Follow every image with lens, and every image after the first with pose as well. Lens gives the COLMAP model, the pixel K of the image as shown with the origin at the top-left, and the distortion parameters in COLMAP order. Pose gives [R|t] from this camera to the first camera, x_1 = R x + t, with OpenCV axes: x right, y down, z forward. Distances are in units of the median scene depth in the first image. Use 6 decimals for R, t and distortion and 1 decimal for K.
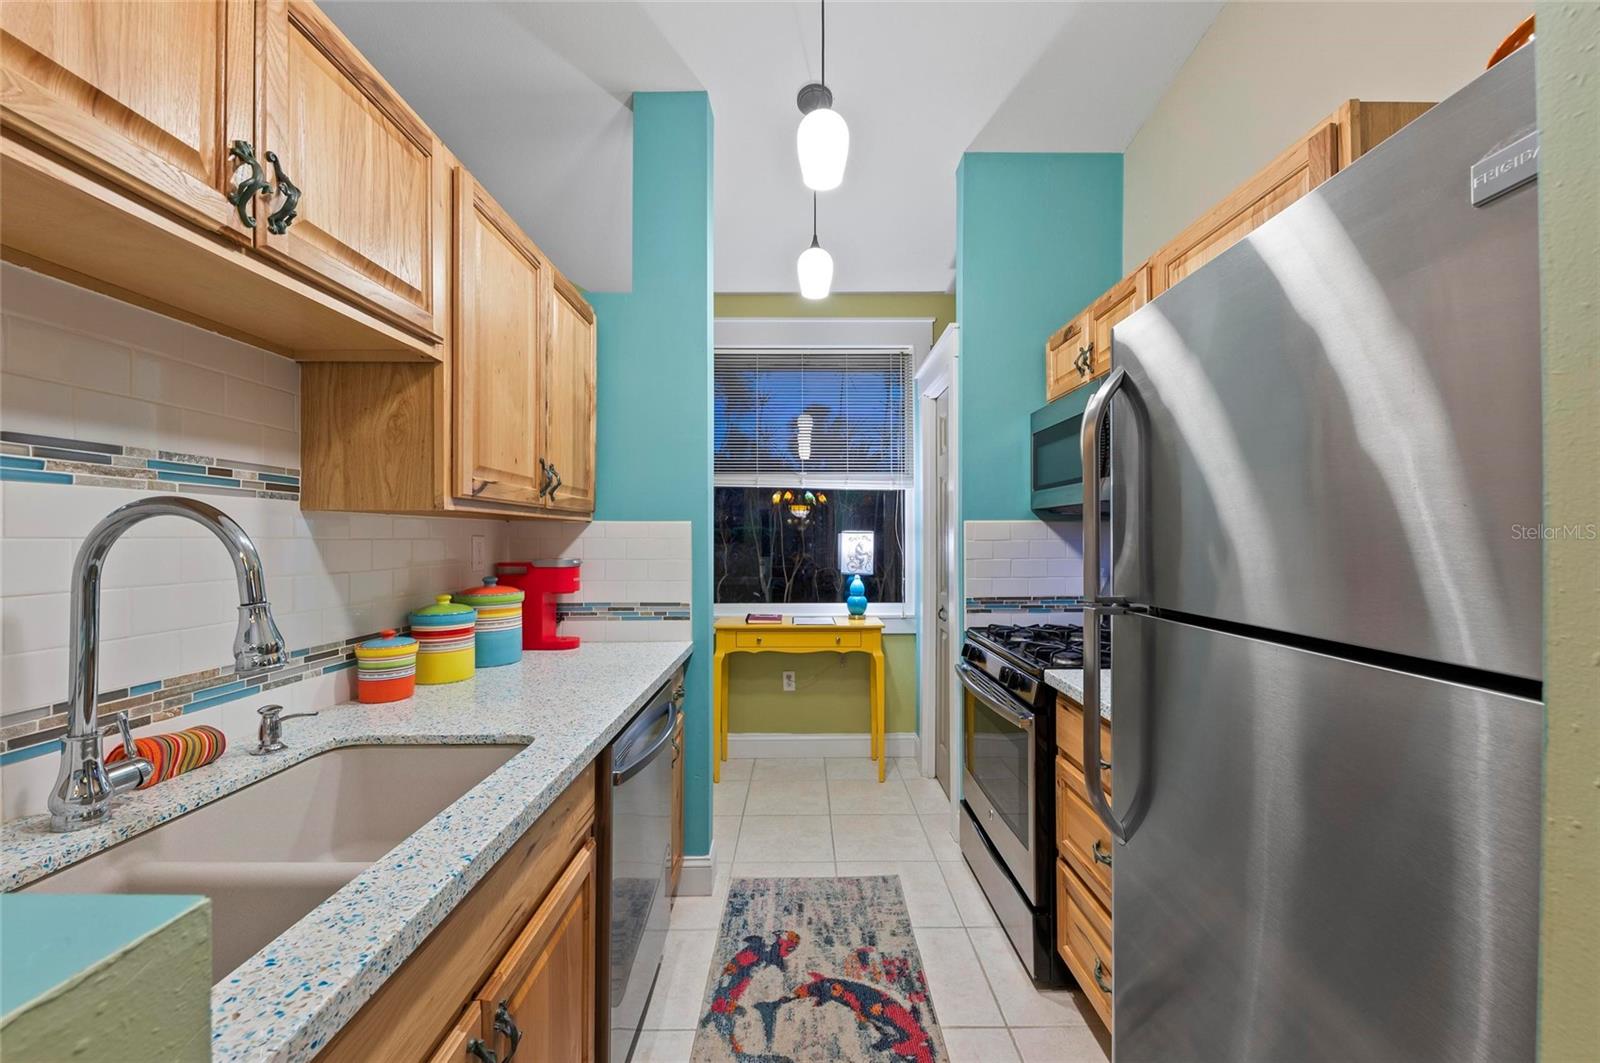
lens RADIAL K [[620.9, 0, 801.8], [0, 620.9, 534.4], [0, 0, 1]] dist [-0.000024, -0.000003]
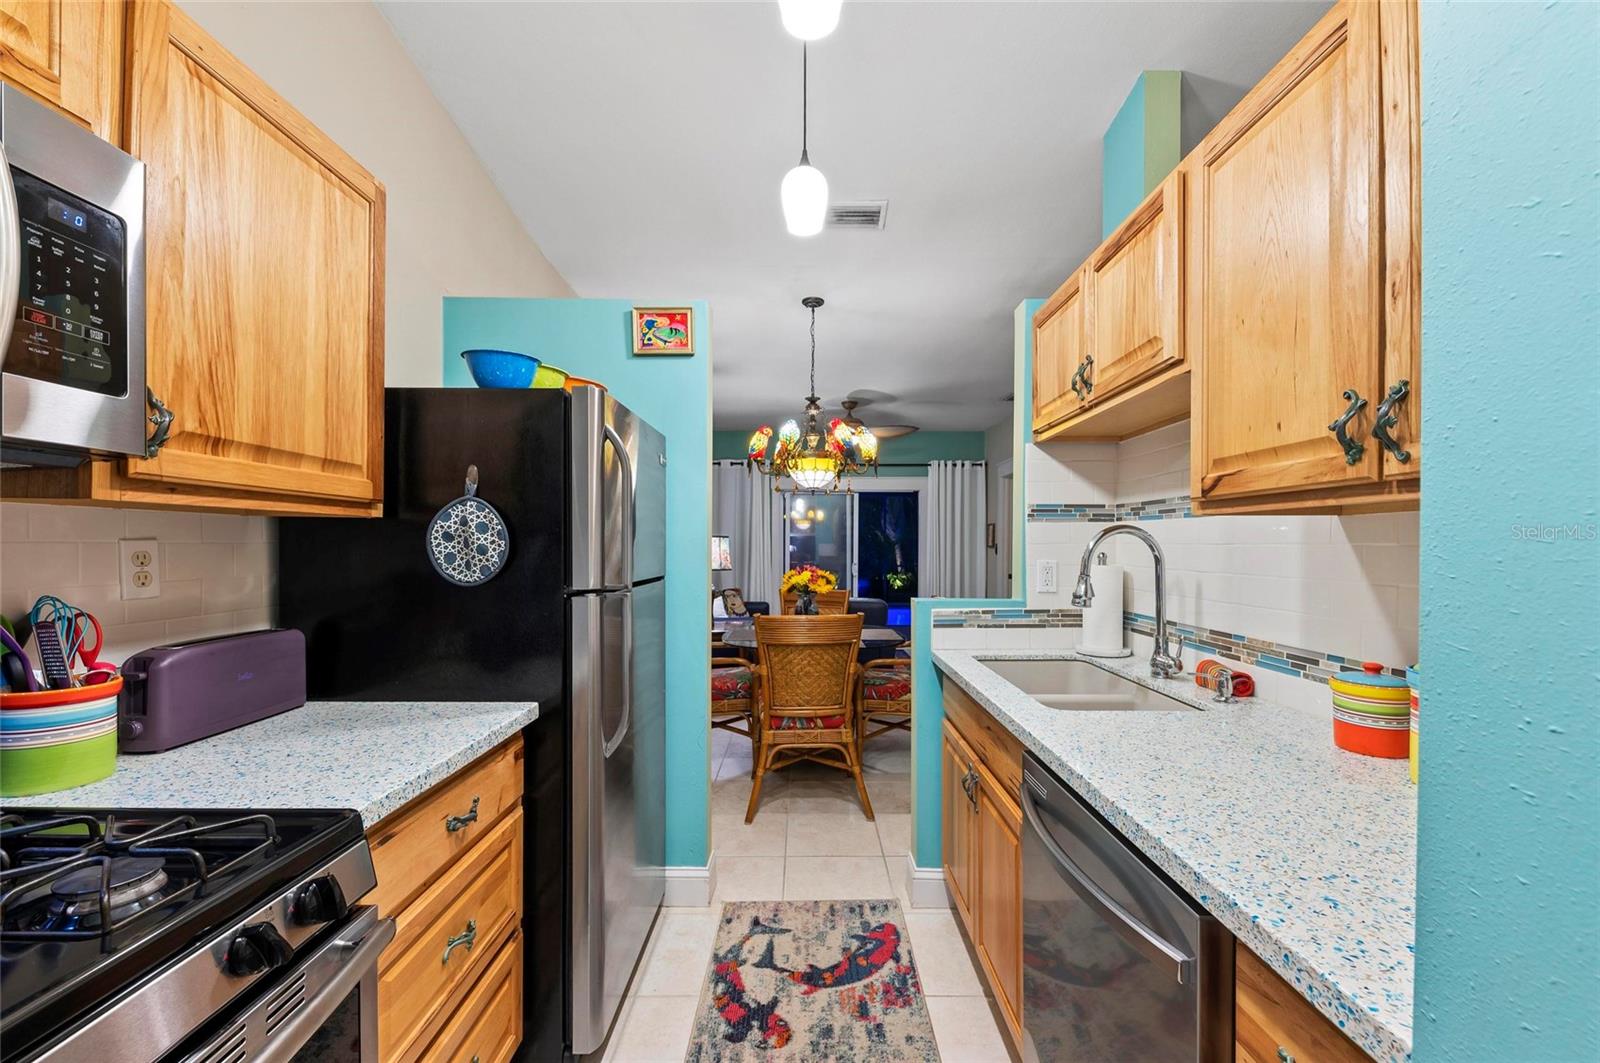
lens RADIAL K [[690.5, 0, 799.7], [0, 690.5, 538.9], [0, 0, 1]] dist [0.000009, 0.000000]
pose [[-0.999977, 0.000689, -0.006702, 0.065317], [0.000765, 0.999935, -0.011393, 0.010255], [0.006694, -0.011397, -0.999913, 2.231644]]
